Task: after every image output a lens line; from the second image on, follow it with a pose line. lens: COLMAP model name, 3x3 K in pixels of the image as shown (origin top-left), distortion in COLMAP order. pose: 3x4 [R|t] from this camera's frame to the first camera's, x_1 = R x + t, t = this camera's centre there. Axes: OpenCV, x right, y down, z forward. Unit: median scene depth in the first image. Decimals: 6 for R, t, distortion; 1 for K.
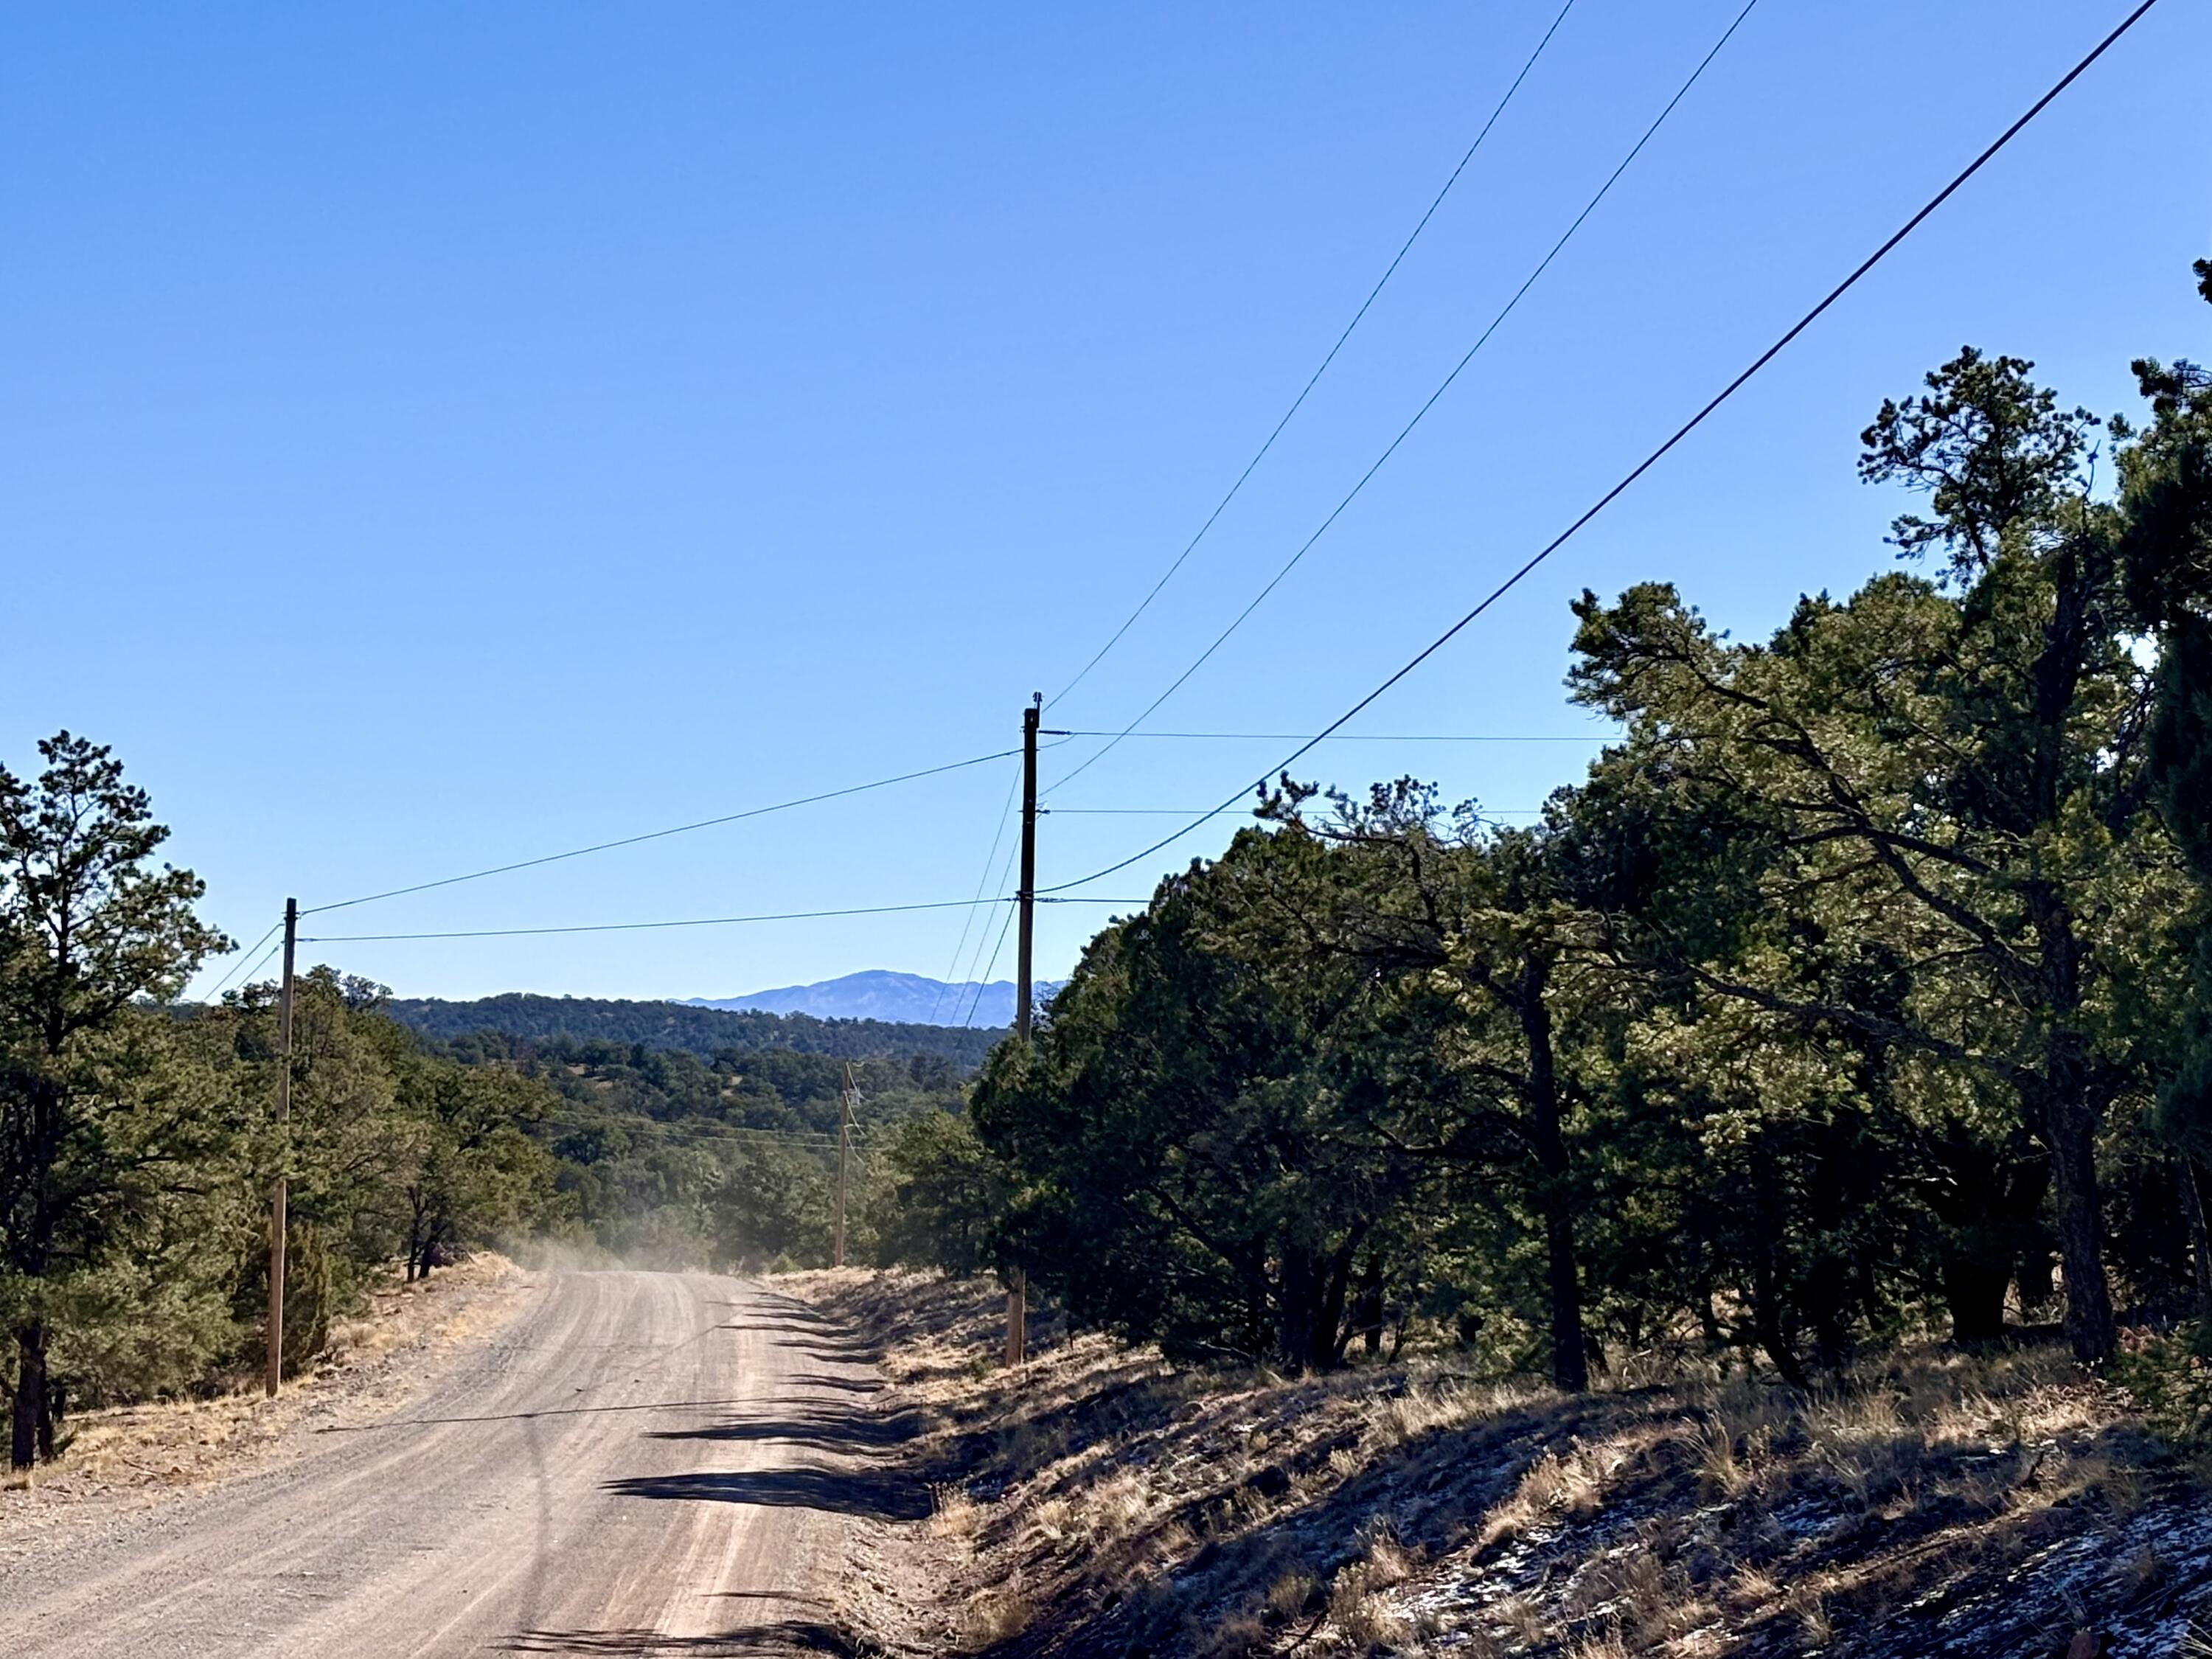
lens RADIAL K [[4902.9, 0, 1106.4], [0, 4902.9, 828.5], [0, 0, 1]] dist [0.401196, 0.000000]
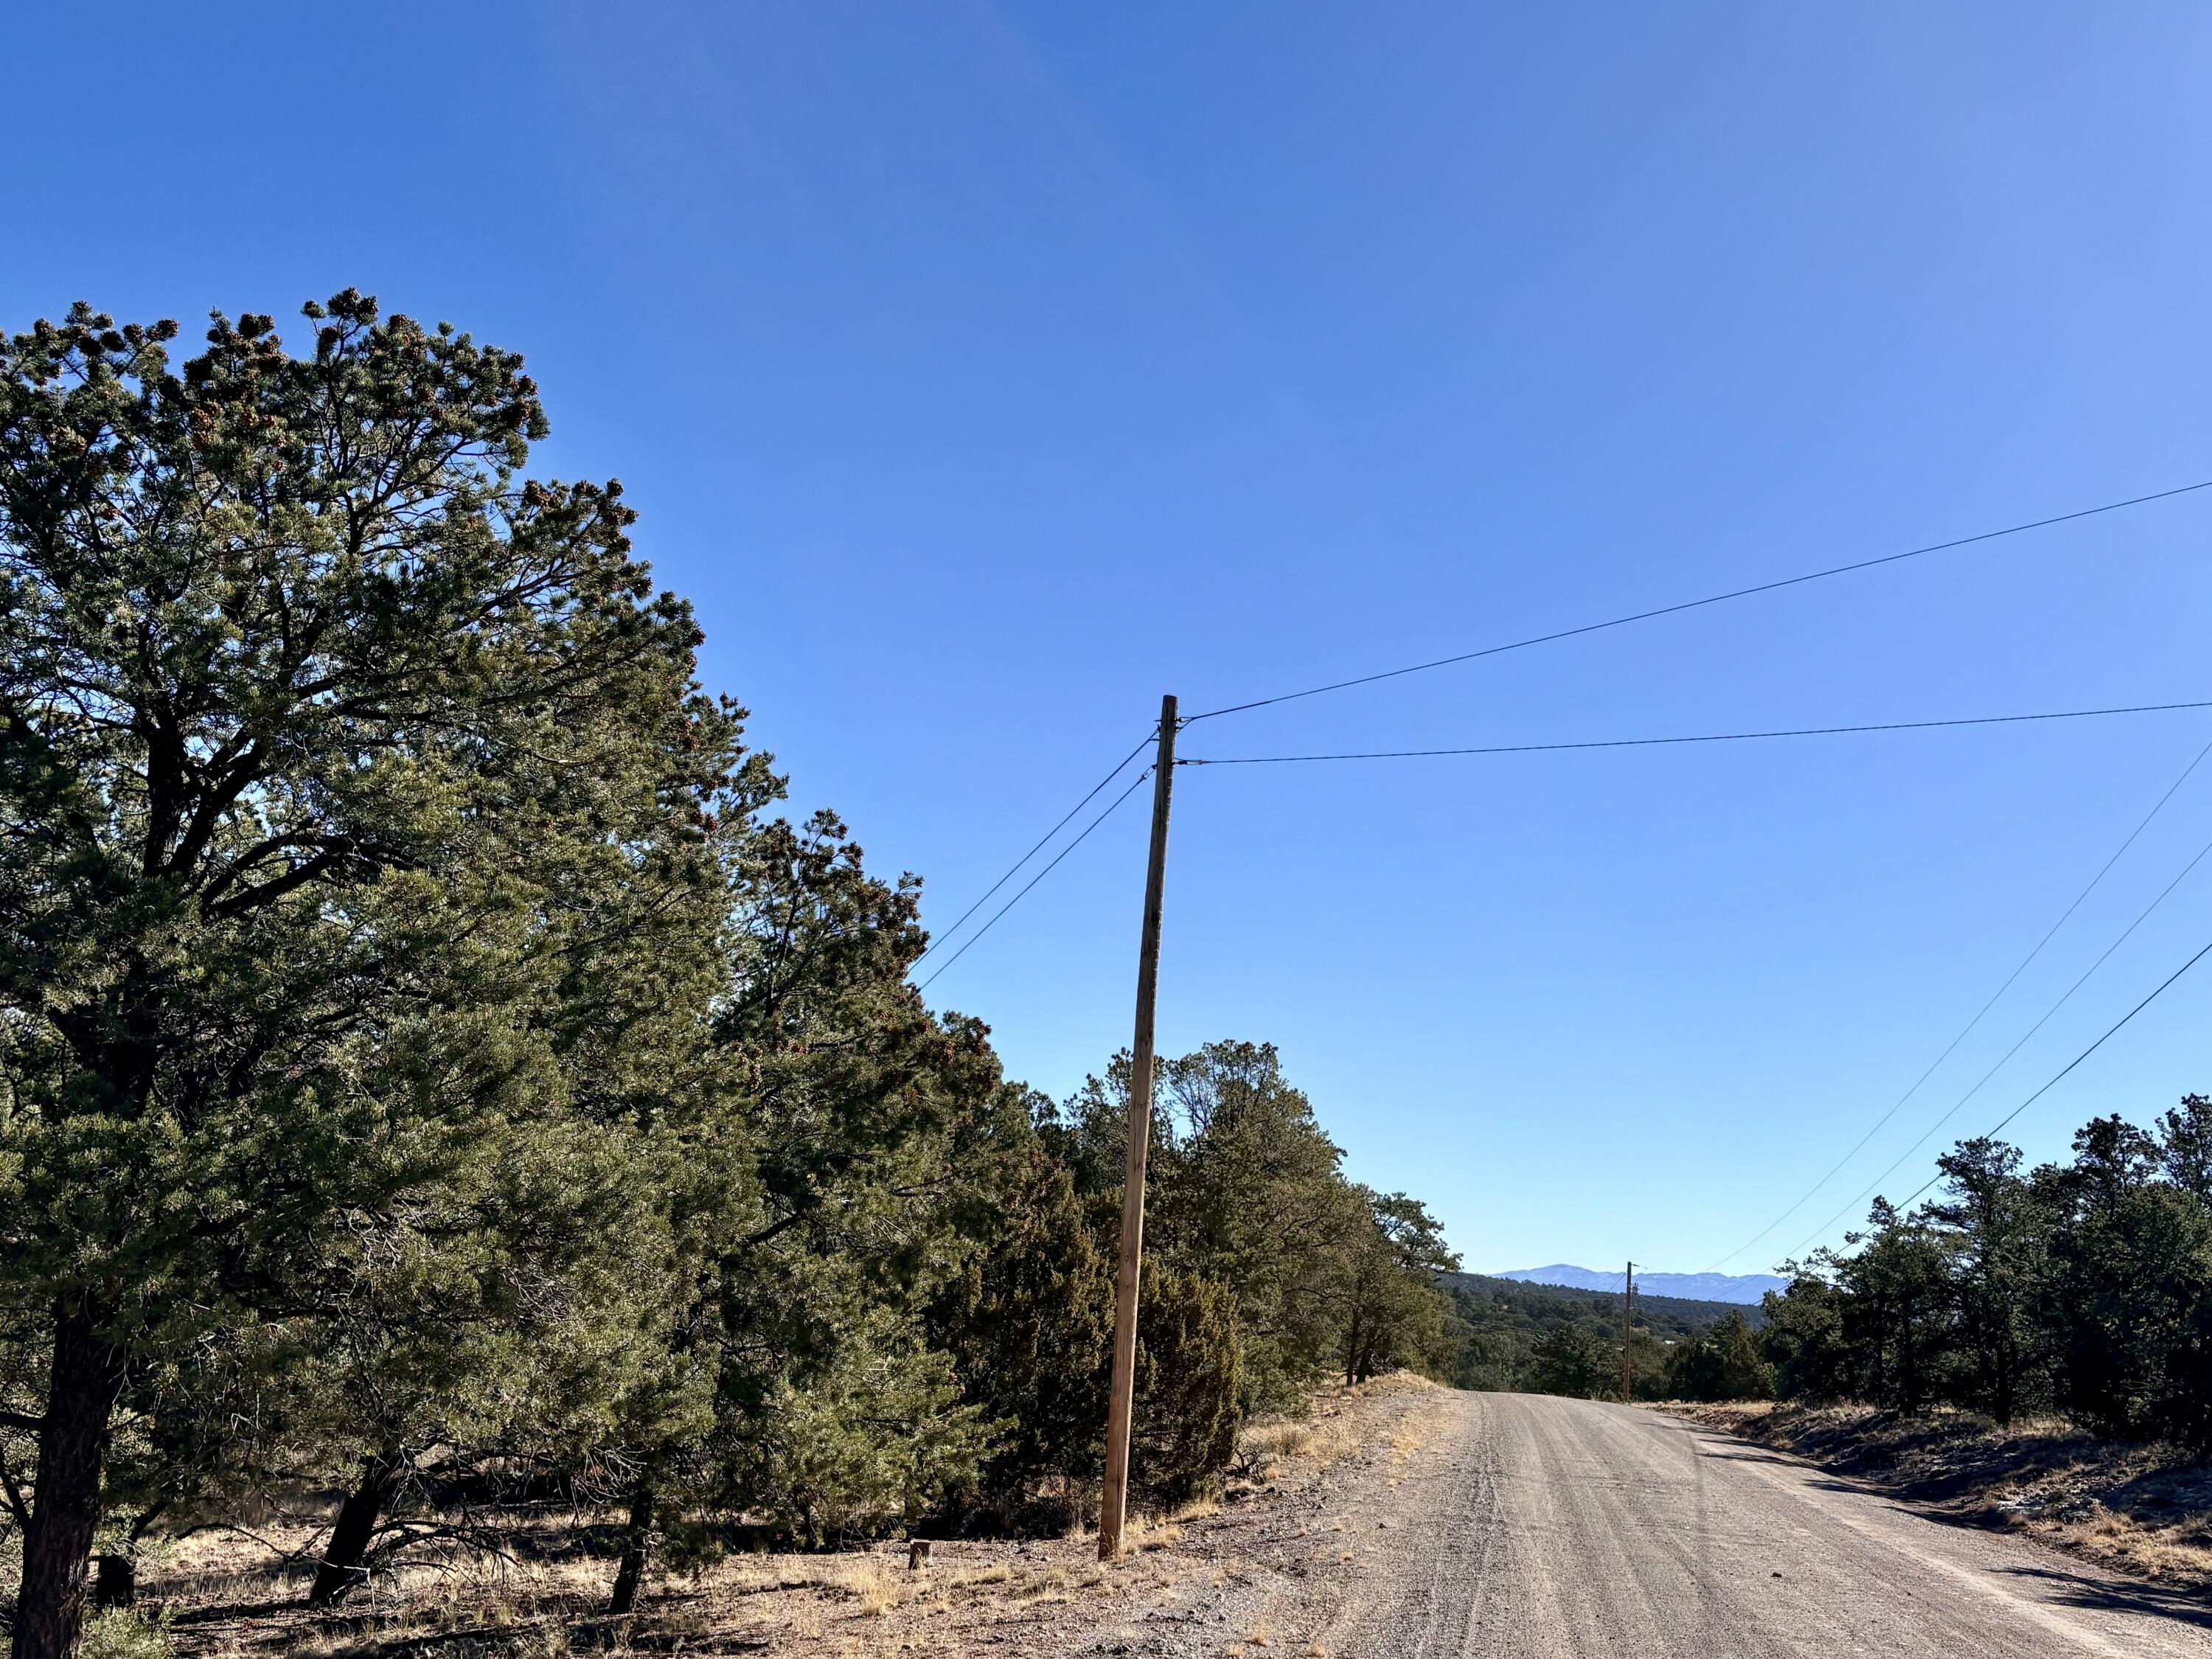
lens RADIAL K [[2121.0, 0, 1104.0], [0, 2121.0, 829.8], [0, 0, 1]] dist [0.011757, 0.000000]
pose [[0.967892, -0.011313, -0.251113, -0.070555], [-0.031920, 0.985368, -0.167427, 0.048445], [0.249333, 0.170066, 0.953368, 0.497052]]
